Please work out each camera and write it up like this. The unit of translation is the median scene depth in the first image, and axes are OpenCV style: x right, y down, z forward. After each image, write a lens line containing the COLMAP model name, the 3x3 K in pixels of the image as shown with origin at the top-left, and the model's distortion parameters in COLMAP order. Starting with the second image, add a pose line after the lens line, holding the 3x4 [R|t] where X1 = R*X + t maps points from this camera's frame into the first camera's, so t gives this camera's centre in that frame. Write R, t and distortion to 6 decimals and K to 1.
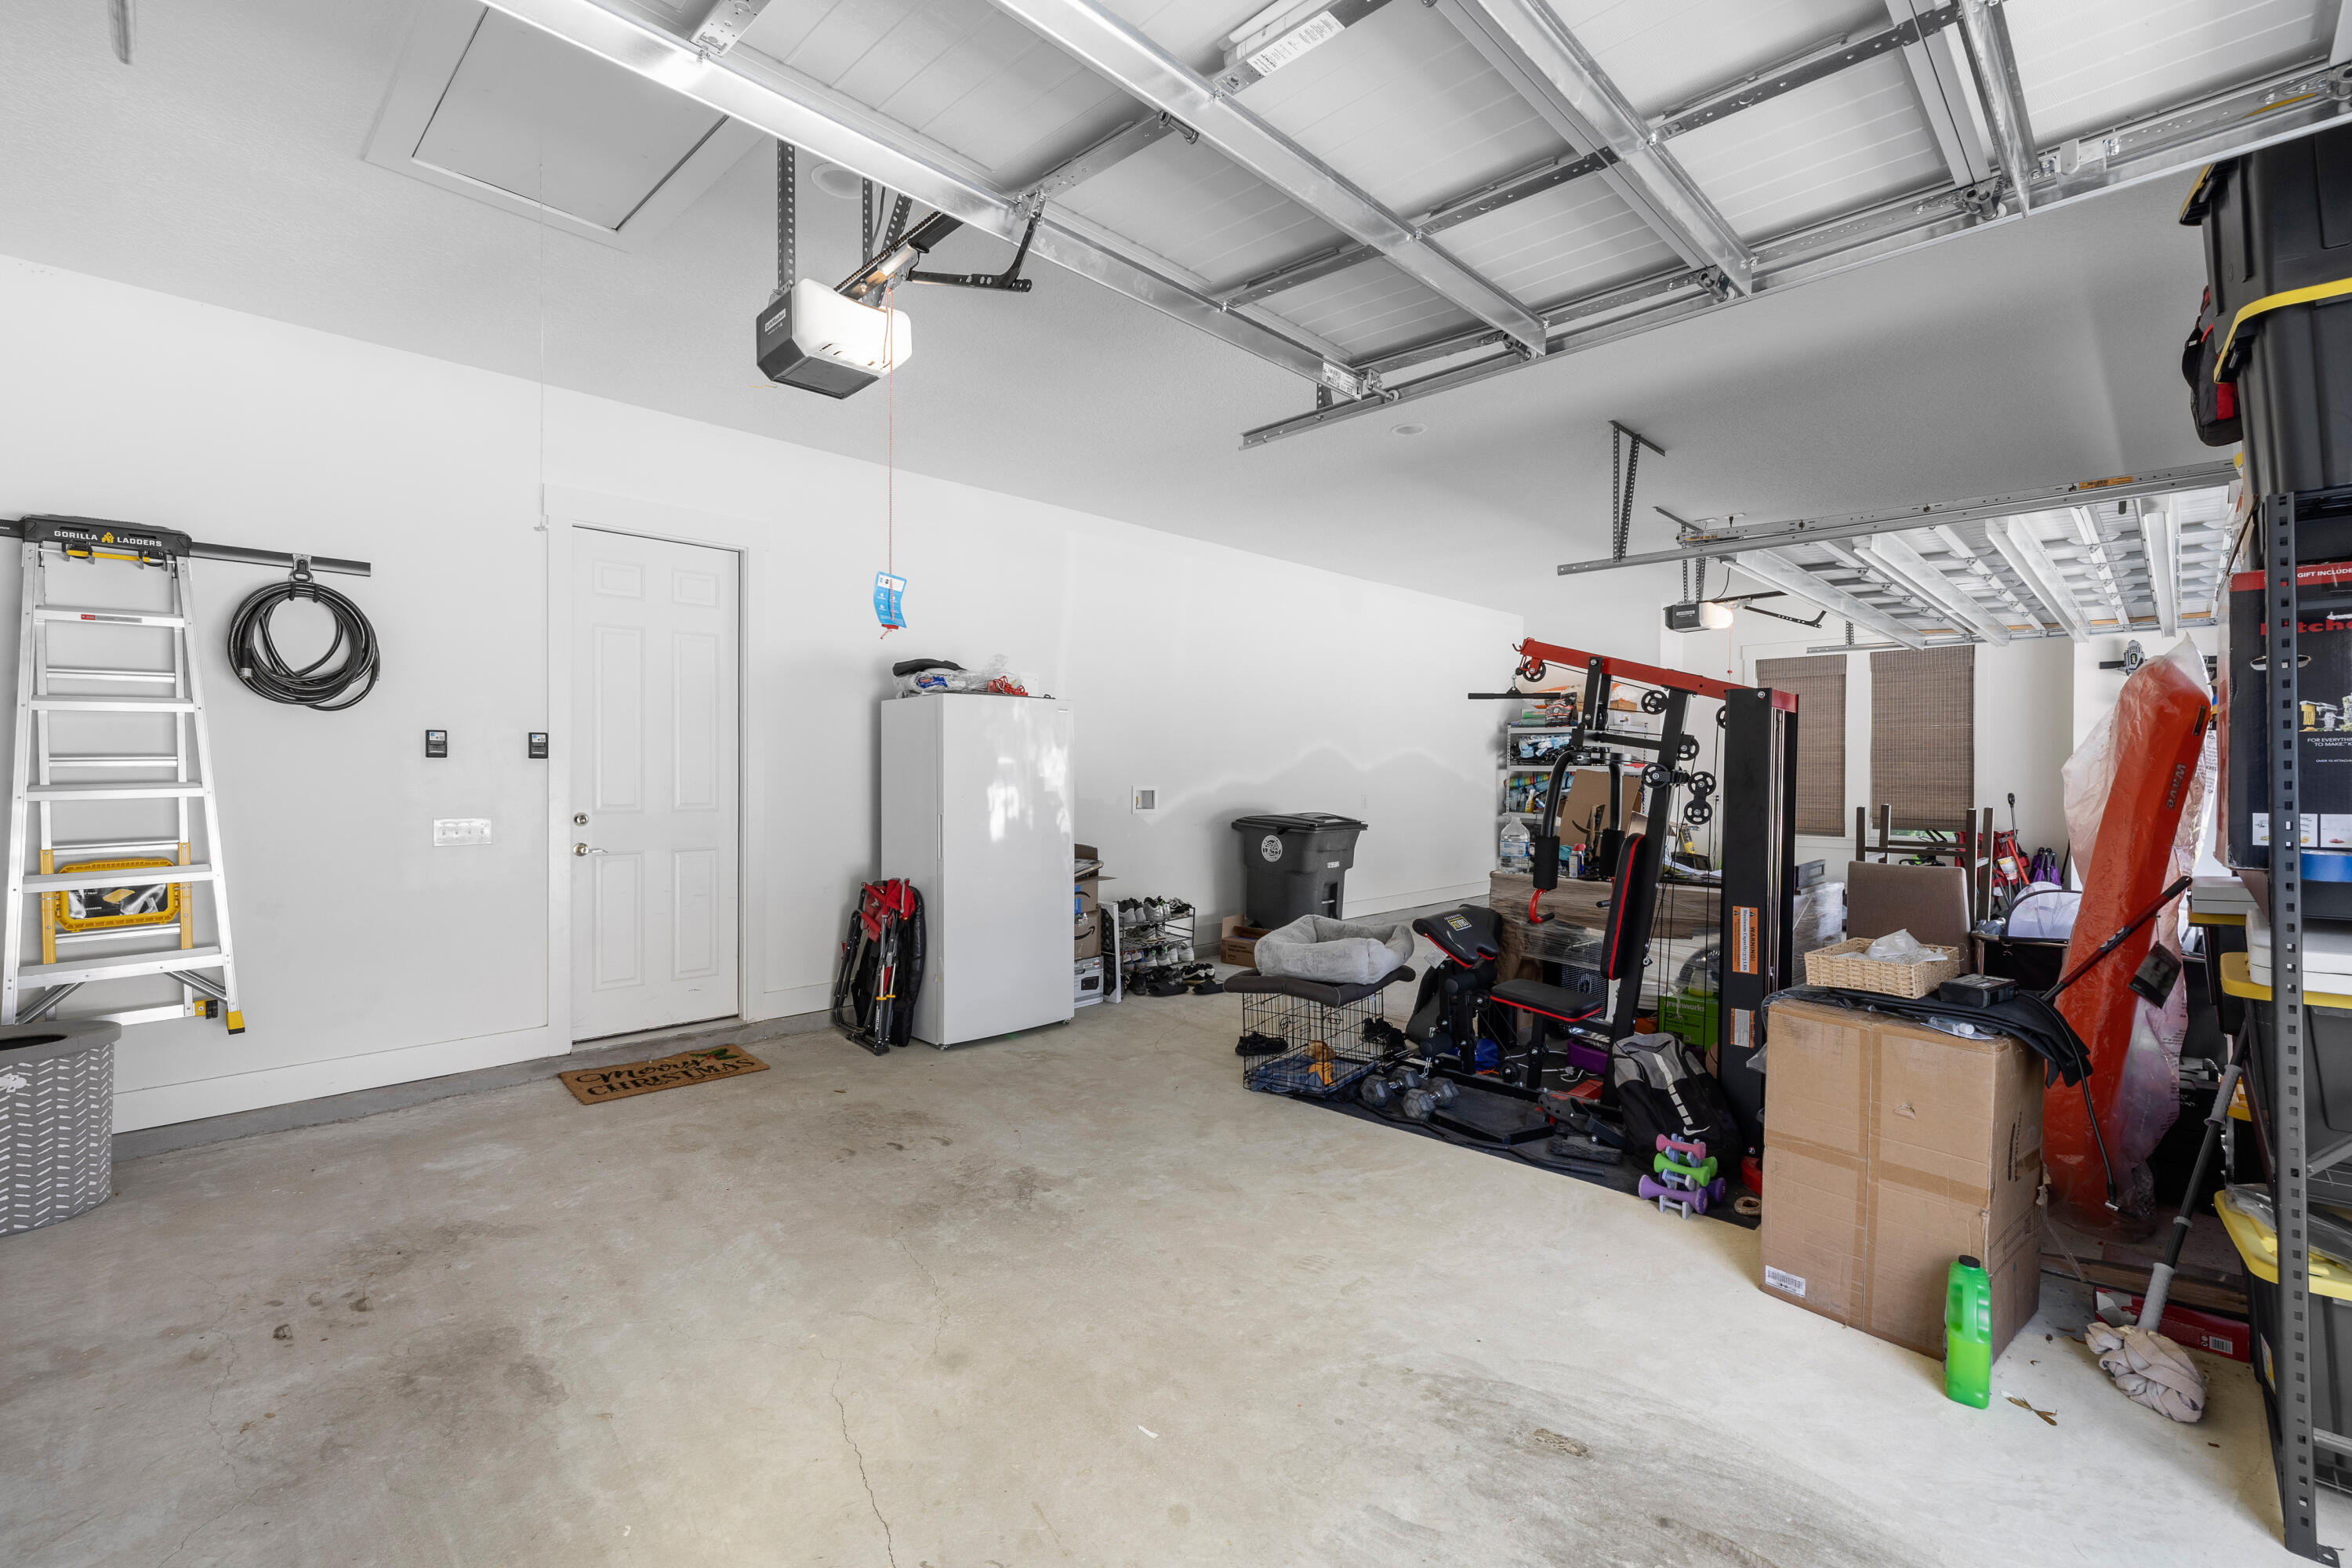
lens RADIAL K [[1004.6, 0, 1176.0], [0, 1004.6, 784.0], [0, 0, 1]] dist [0.000640, 0.000057]
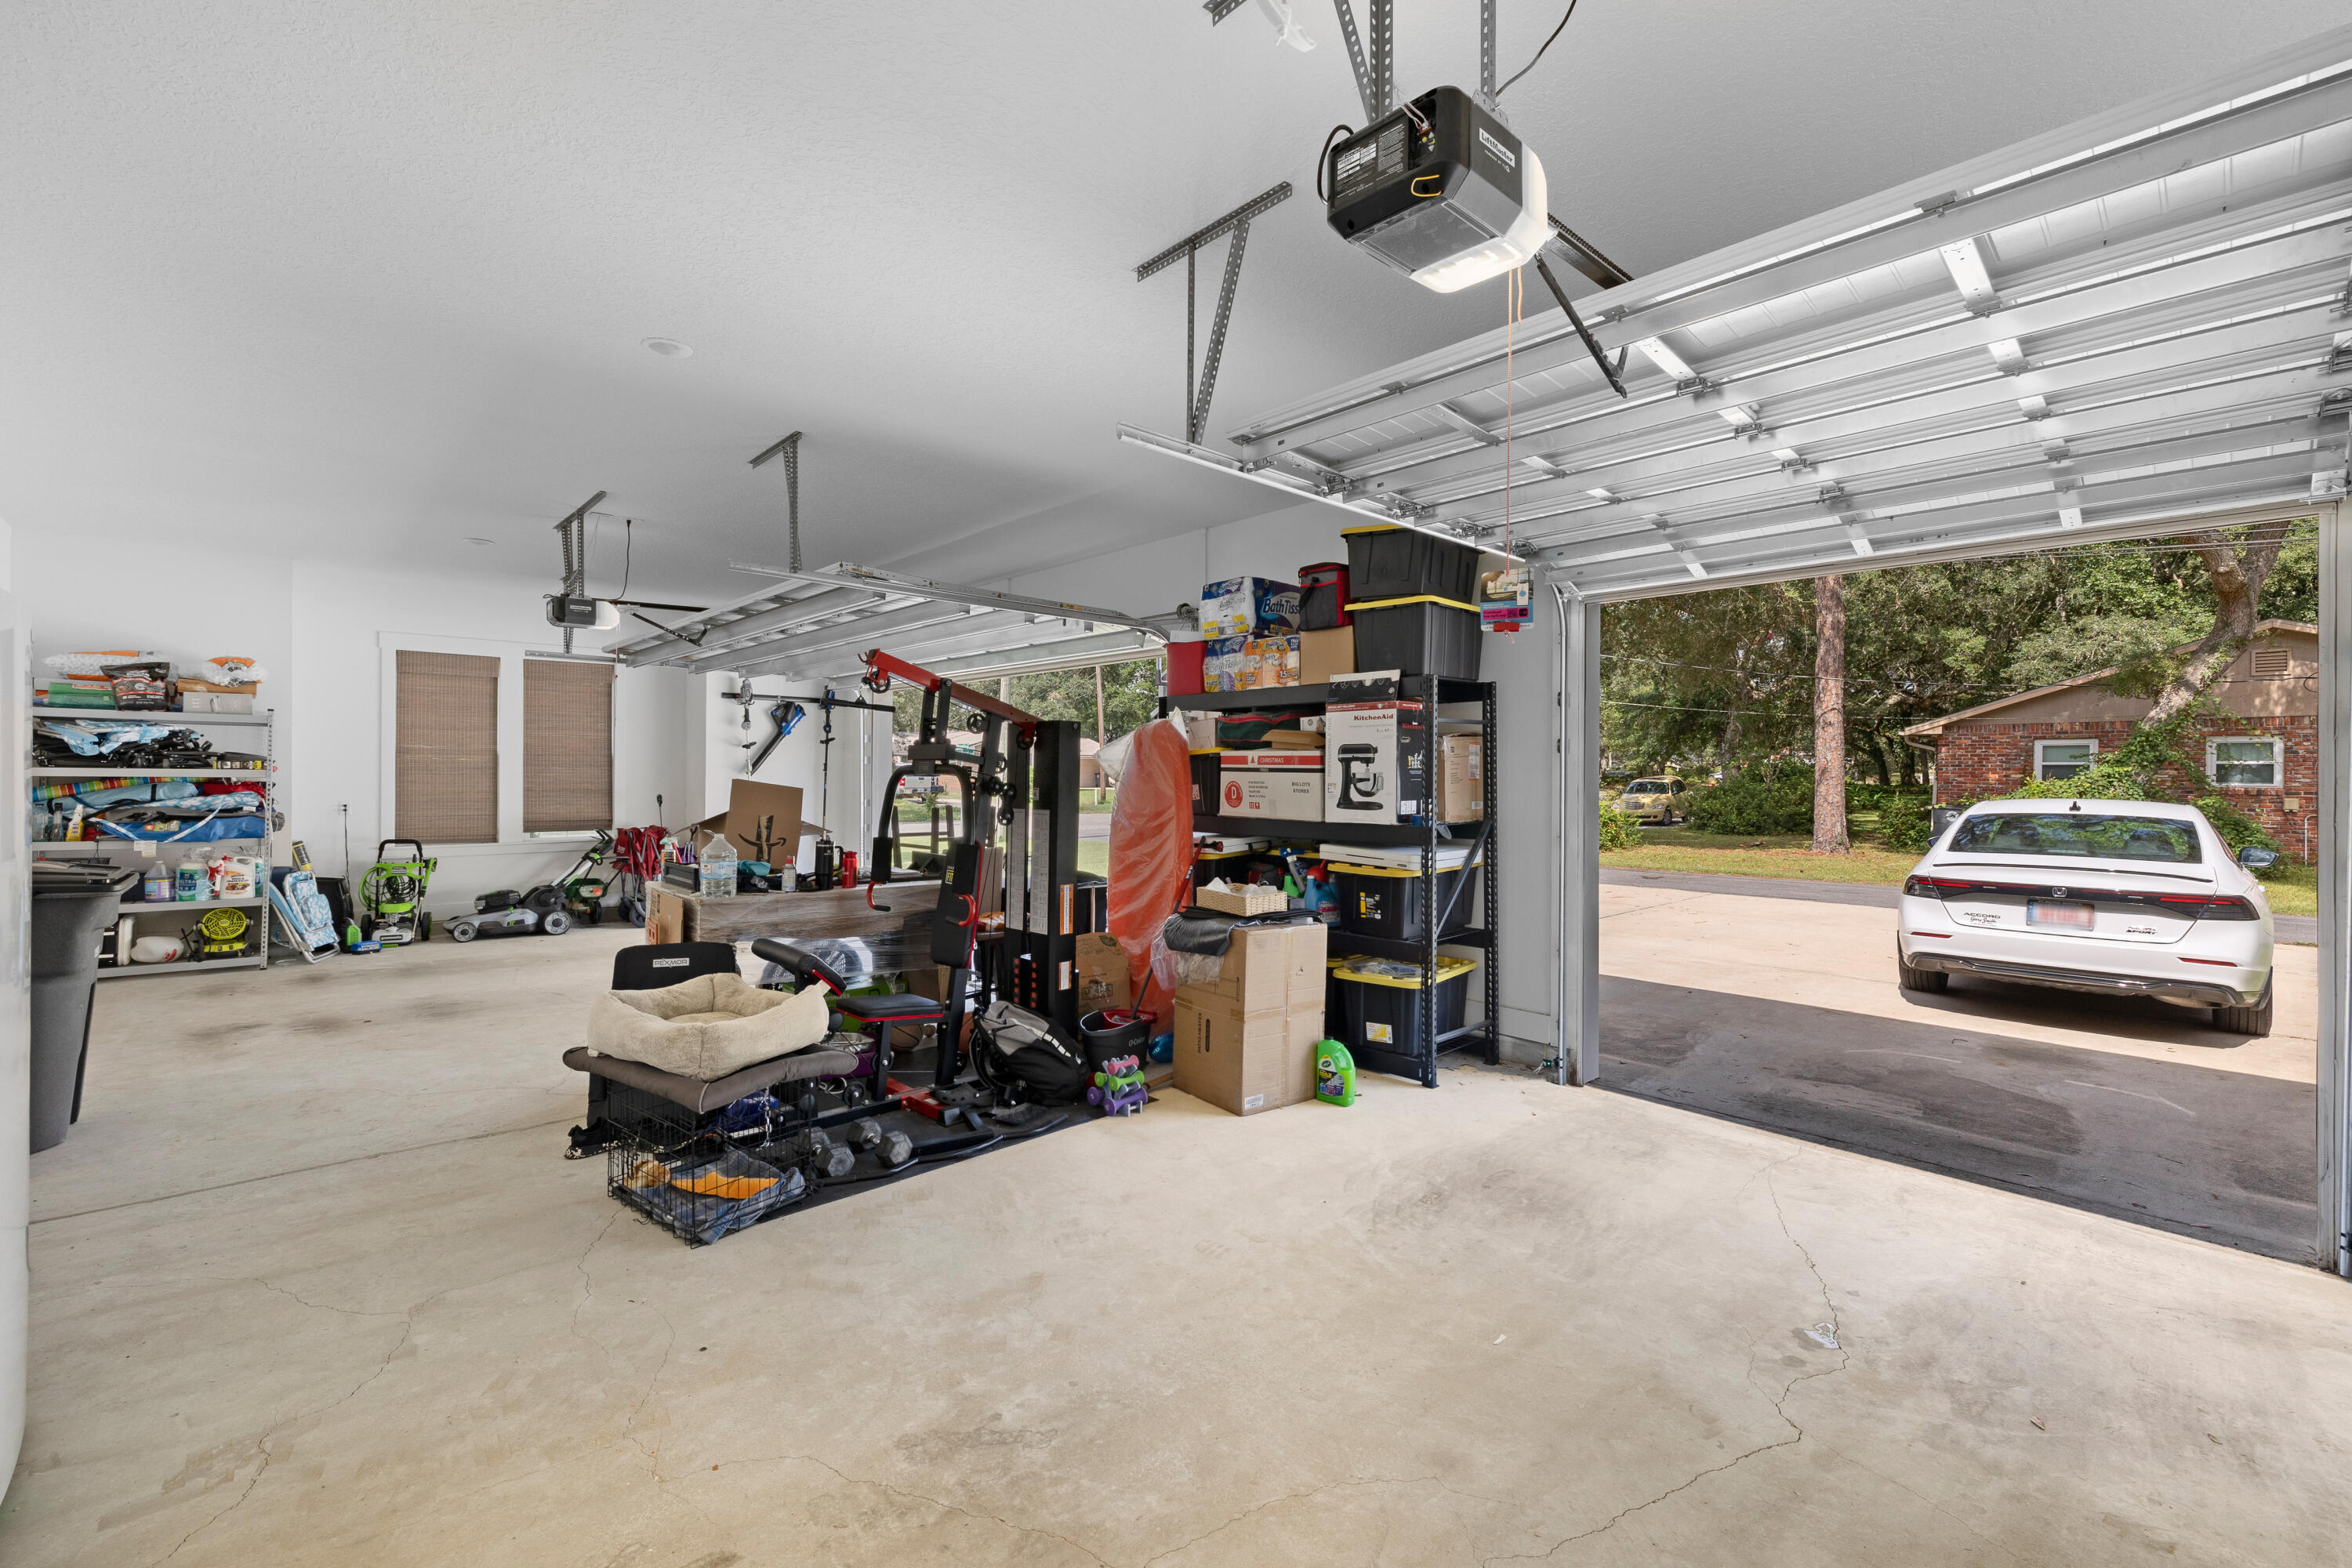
lens RADIAL K [[984.7, 0, 1176.0], [0, 984.7, 784.0], [0, 0, 1]] dist [0.000570, 0.000285]
pose [[0.040716, -0.009642, 0.999124, -0.644189], [0.009813, 0.999909, 0.009250, -0.017873], [-0.999123, 0.009427, 0.040807, 0.707497]]
